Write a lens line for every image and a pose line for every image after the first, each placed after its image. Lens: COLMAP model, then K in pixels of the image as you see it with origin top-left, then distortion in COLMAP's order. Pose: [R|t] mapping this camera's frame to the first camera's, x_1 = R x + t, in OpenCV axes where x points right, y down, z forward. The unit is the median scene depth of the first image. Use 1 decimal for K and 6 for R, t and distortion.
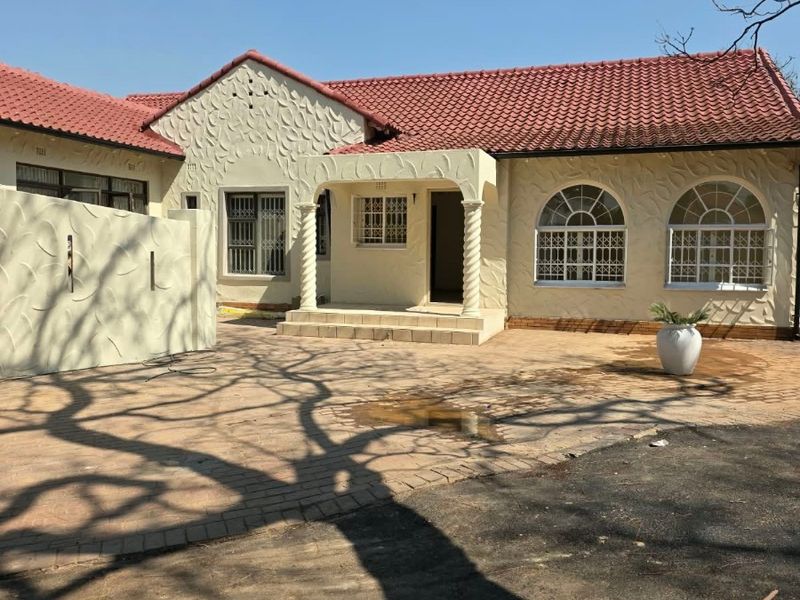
lens RADIAL K [[691.7, 0, 400.0], [0, 691.7, 300.0], [0, 0, 1]] dist [0.142274, -0.198633]
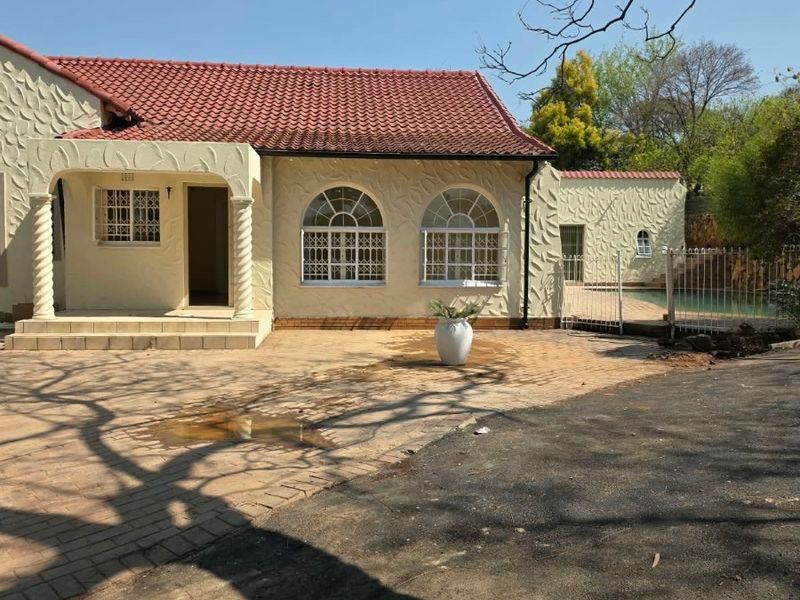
lens RADIAL K [[691.7, 0, 400.0], [0, 691.7, 300.0], [0, 0, 1]] dist [0.142274, -0.198633]
pose [[0.924256, -0.027317, 0.380795, -0.095225], [0.027504, 0.999609, 0.004953, -0.002123], [-0.380781, 0.005896, 0.924646, 0.047699]]
